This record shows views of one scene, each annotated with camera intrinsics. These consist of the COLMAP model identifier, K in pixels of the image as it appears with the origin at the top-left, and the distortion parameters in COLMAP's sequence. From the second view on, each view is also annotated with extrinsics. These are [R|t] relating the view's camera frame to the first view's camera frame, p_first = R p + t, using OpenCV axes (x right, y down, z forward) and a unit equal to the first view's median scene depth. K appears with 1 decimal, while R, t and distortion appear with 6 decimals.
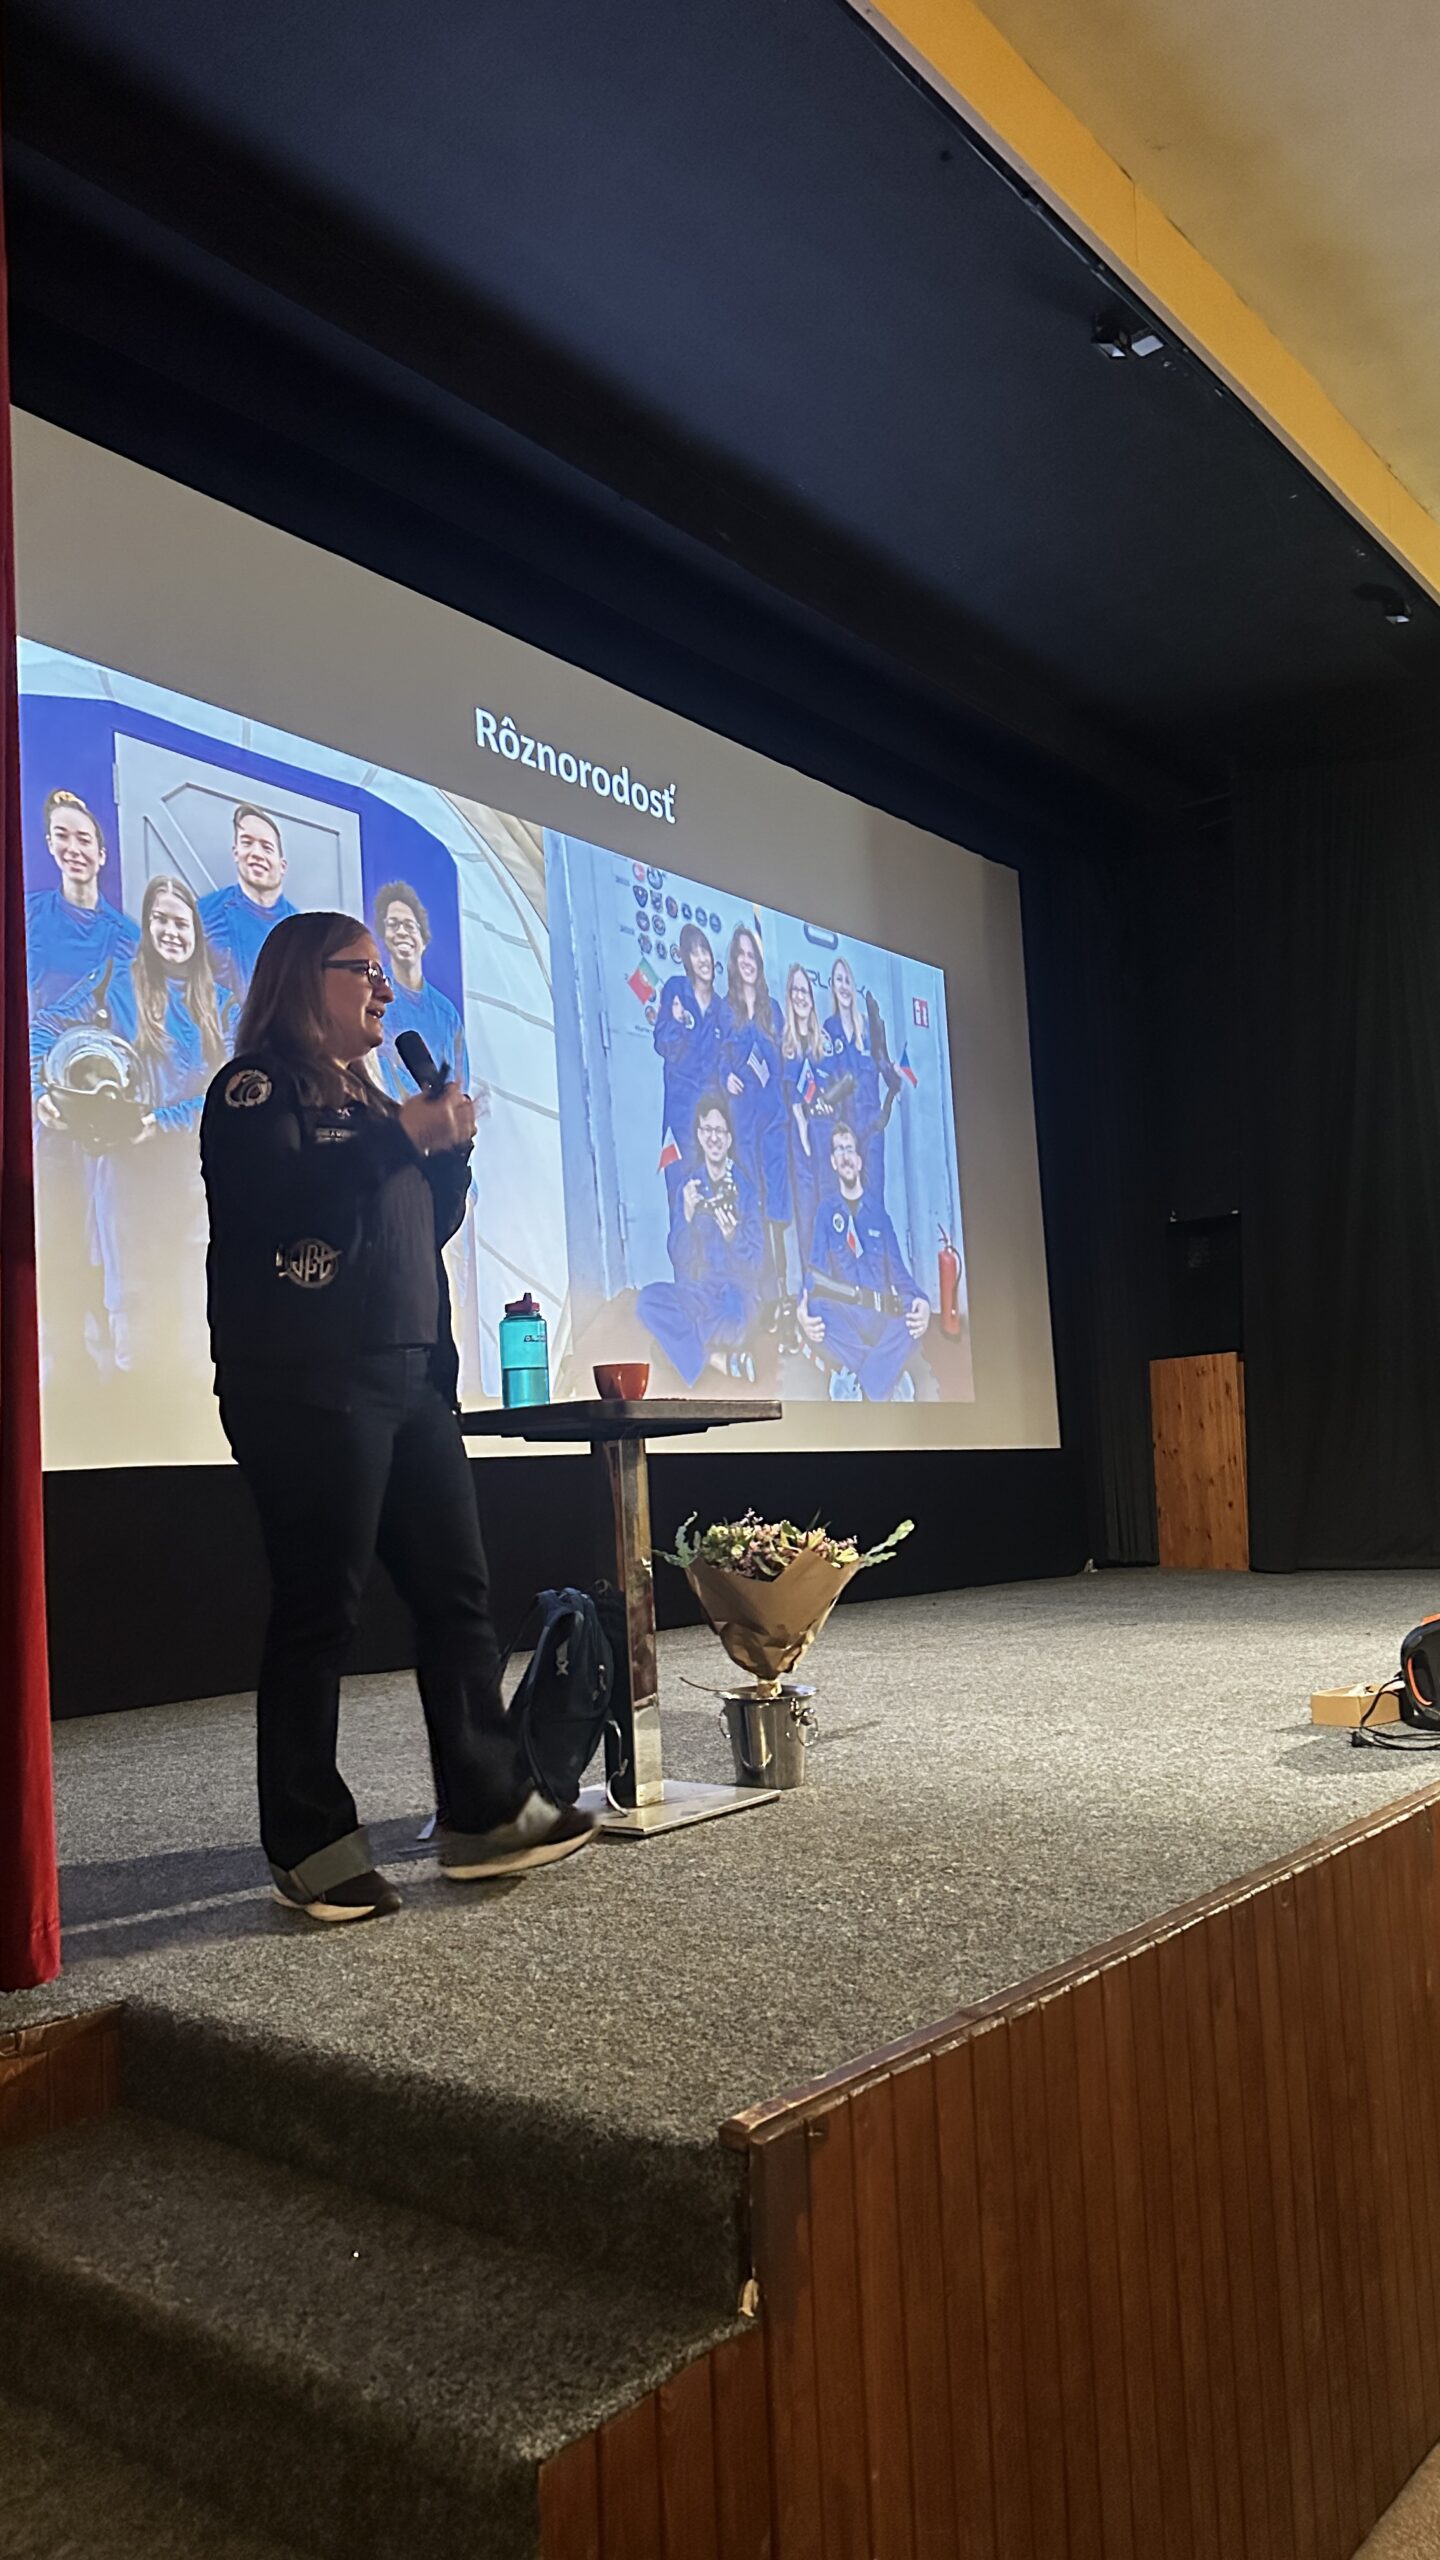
lens RADIAL K [[1853.1, 0, 678.4], [0, 1853.1, 1262.9], [0, 0, 1]] dist [0.051089, -0.048846]
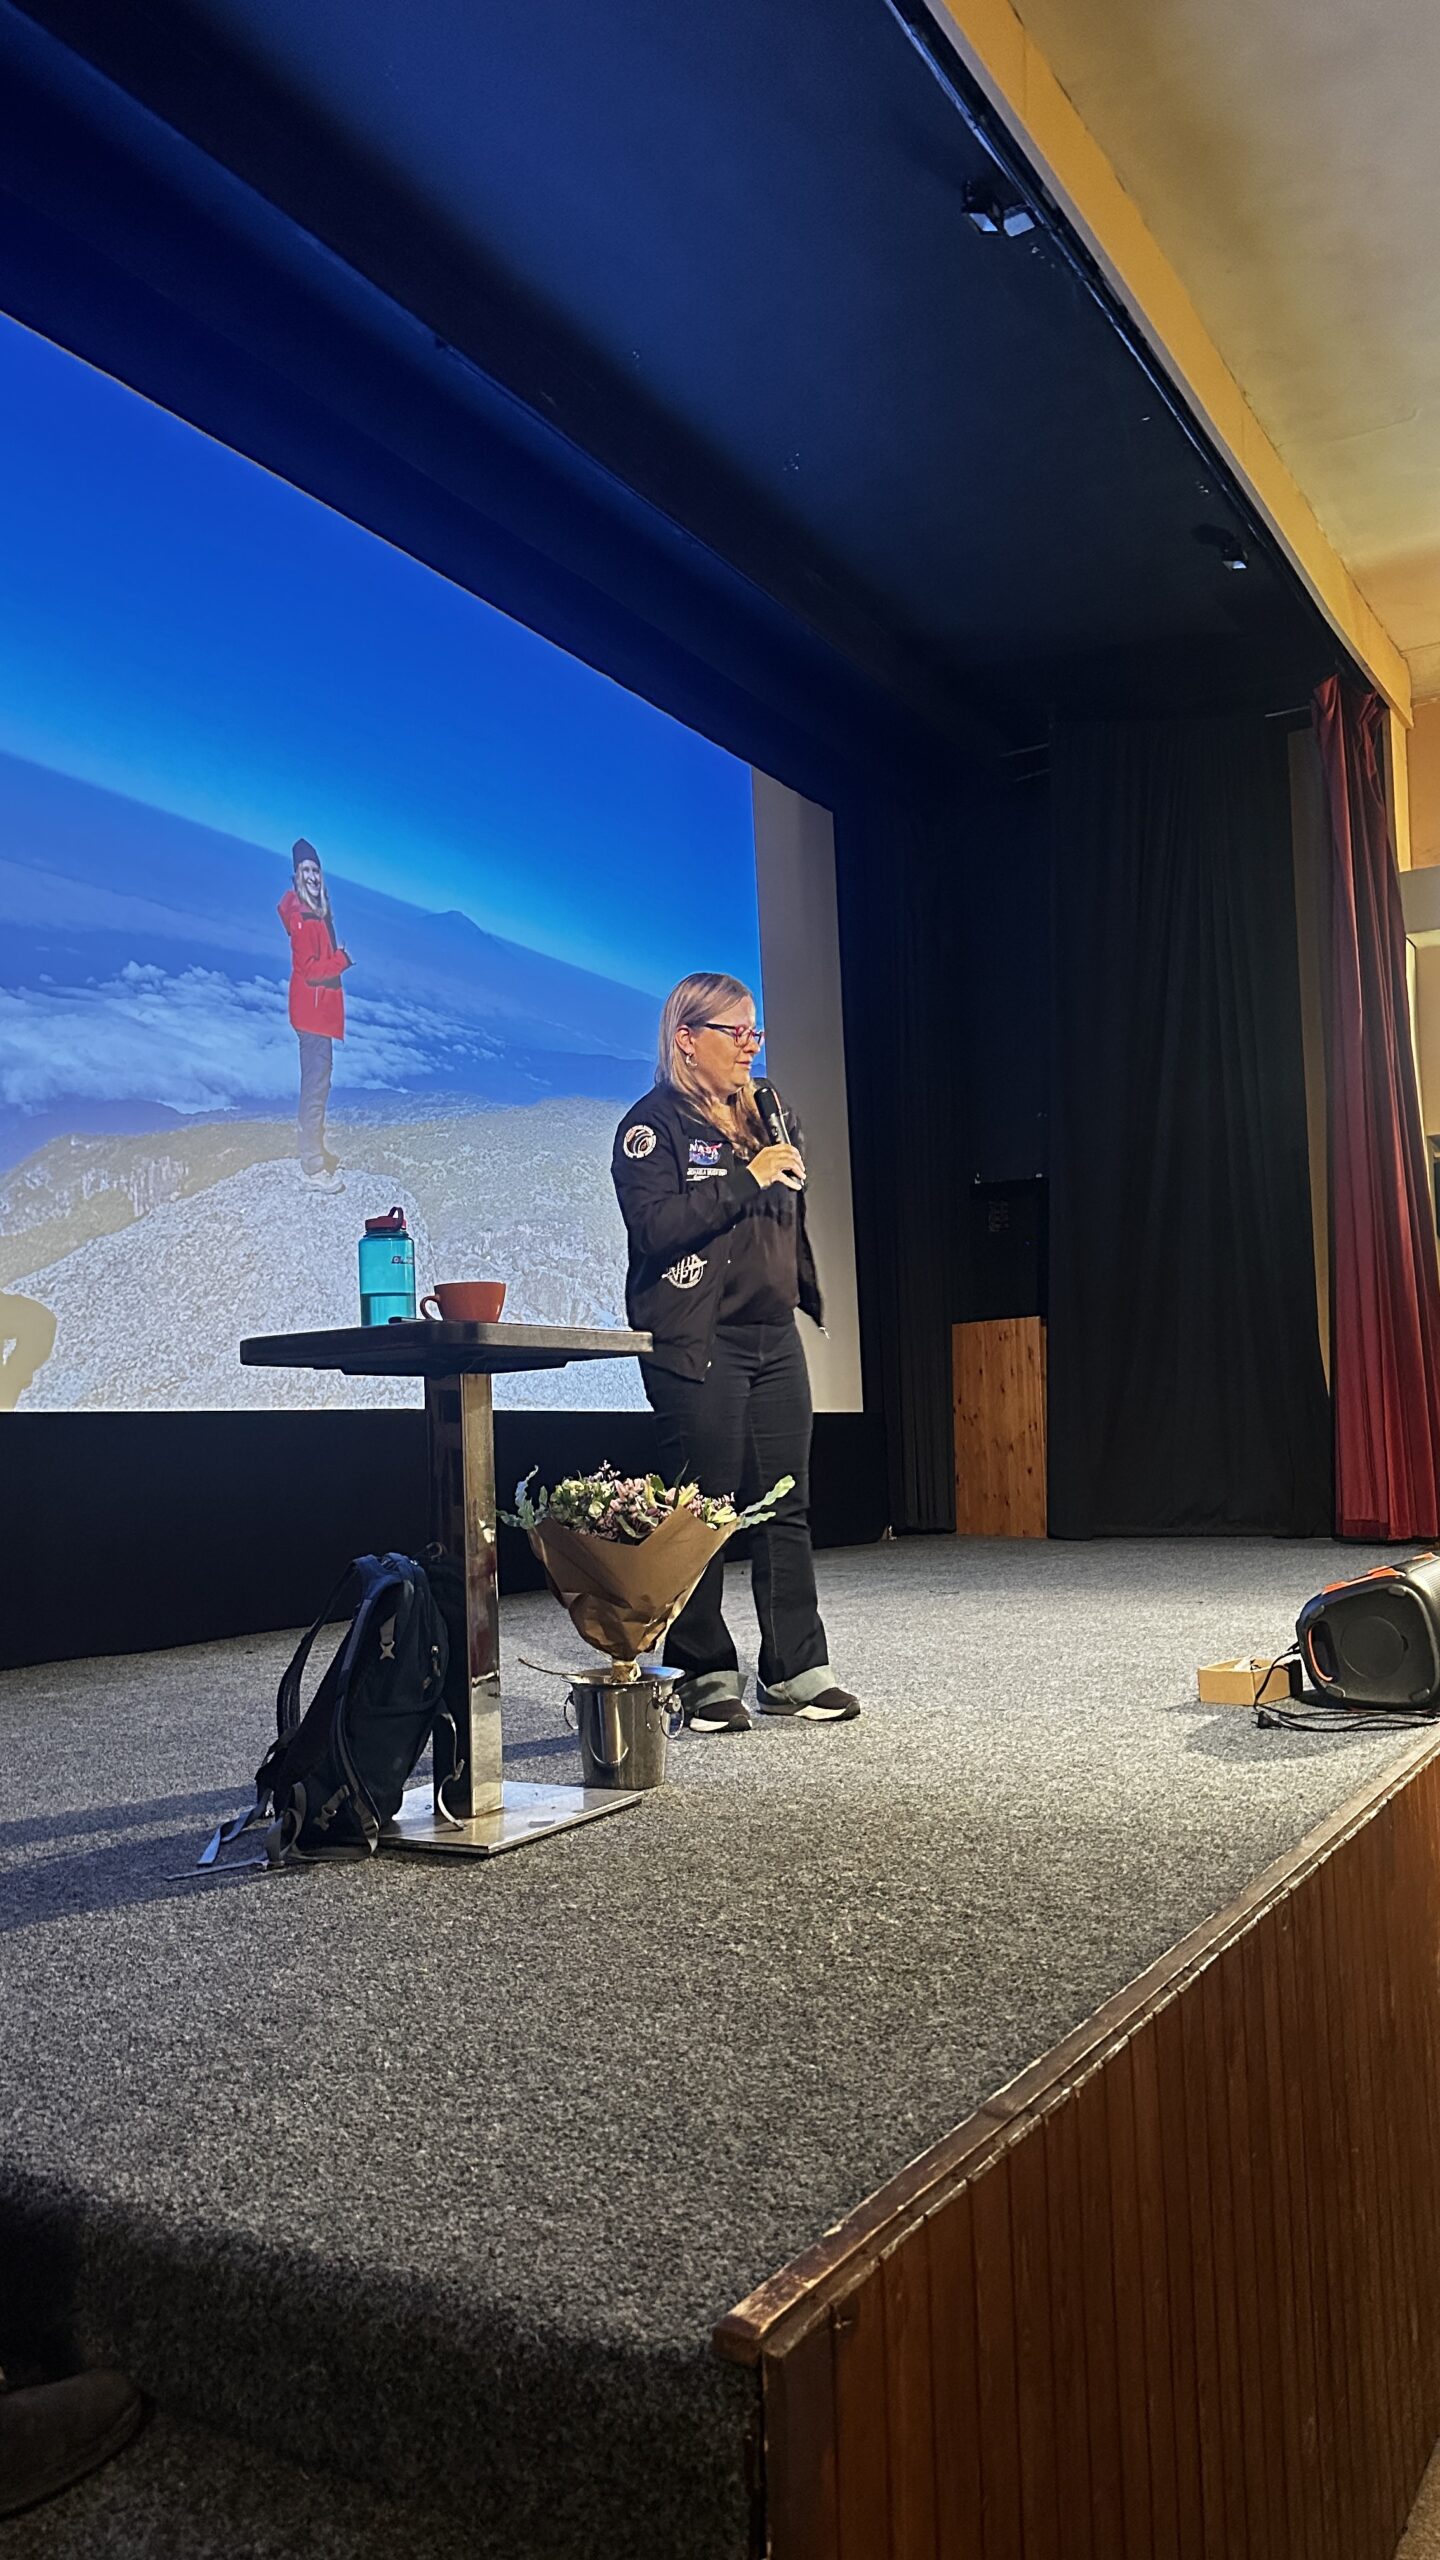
lens RADIAL K [[1853.1, 0, 721.5], [0, 1853.1, 1252.5], [0, 0, 1]] dist [0.051089, -0.048846]
pose [[0.987933, 0.025261, 0.152805, -0.052392], [-0.026749, 0.999613, 0.007685, 0.036585], [-0.152552, -0.011679, 0.988226, 0.189544]]
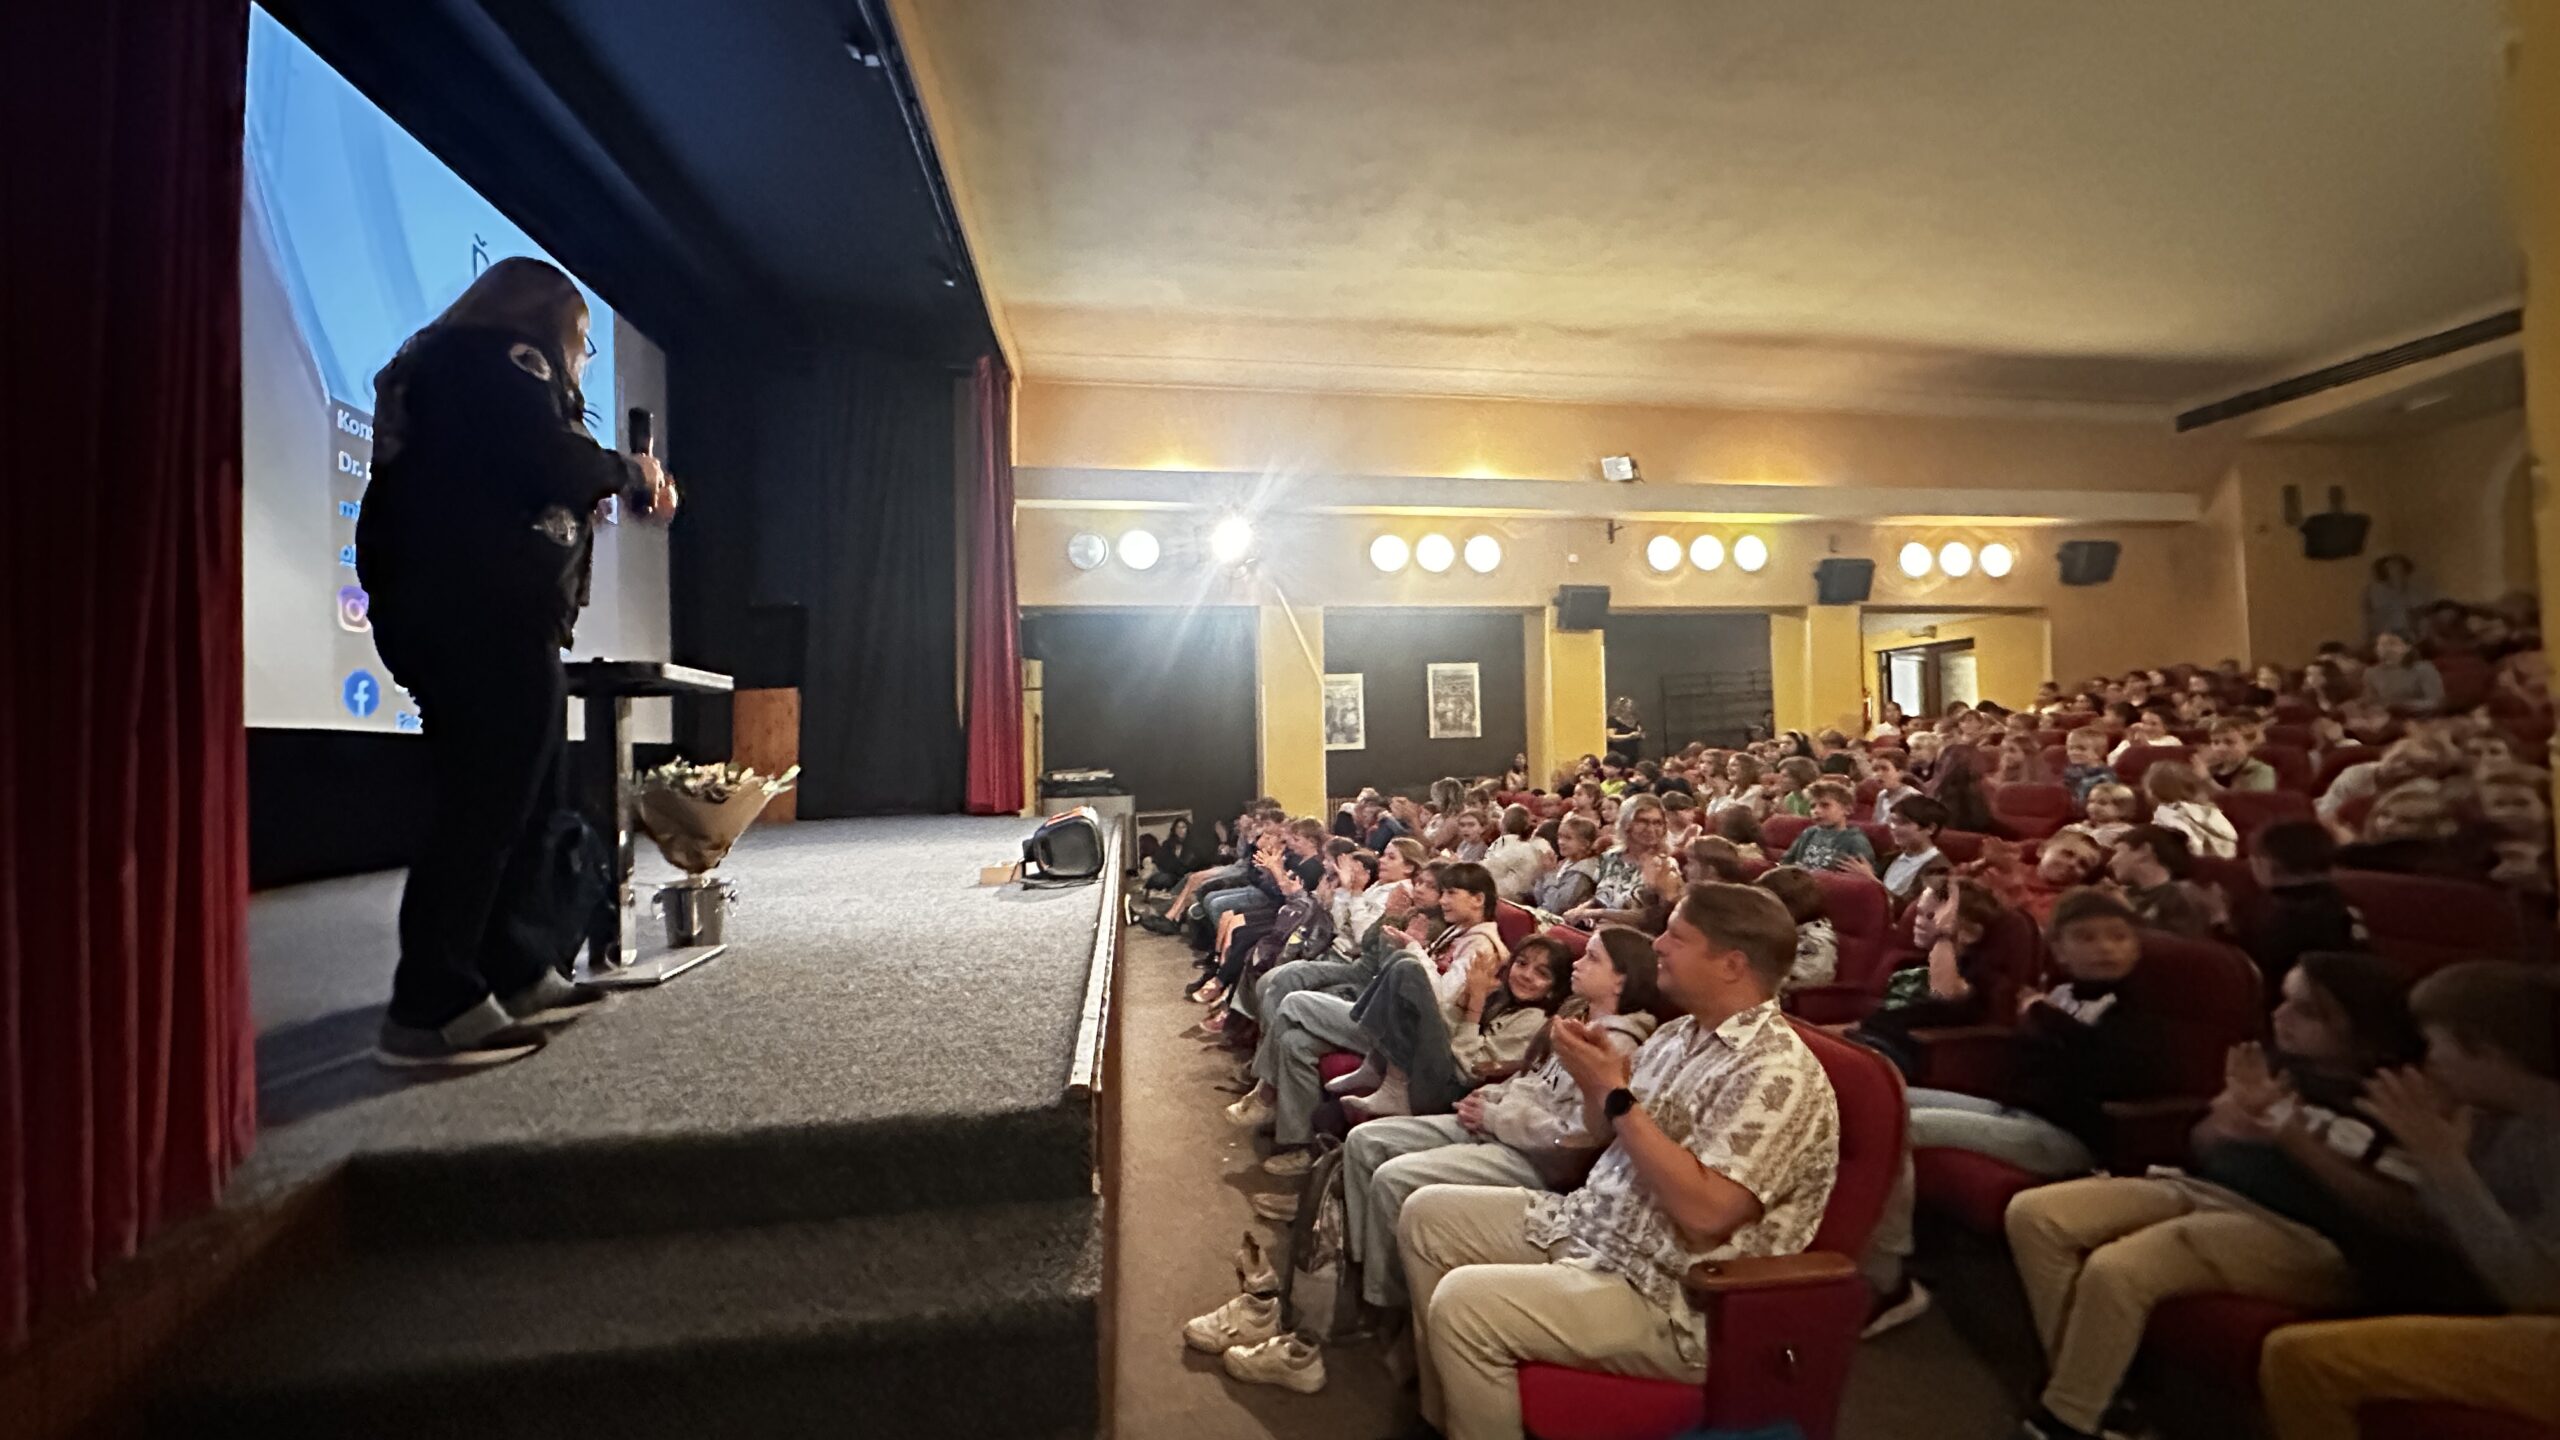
lens RADIAL K [[1055.2, 0, 1278.6], [0, 1055.2, 717.2], [0, 0, 1]] dist [-0.001113, 0.000120]
pose [[0.670555, 0.046645, 0.740392, -0.317412], [-0.085753, 0.996205, 0.014903, 0.066652], [-0.736887, -0.073484, 0.672010, 0.164703]]
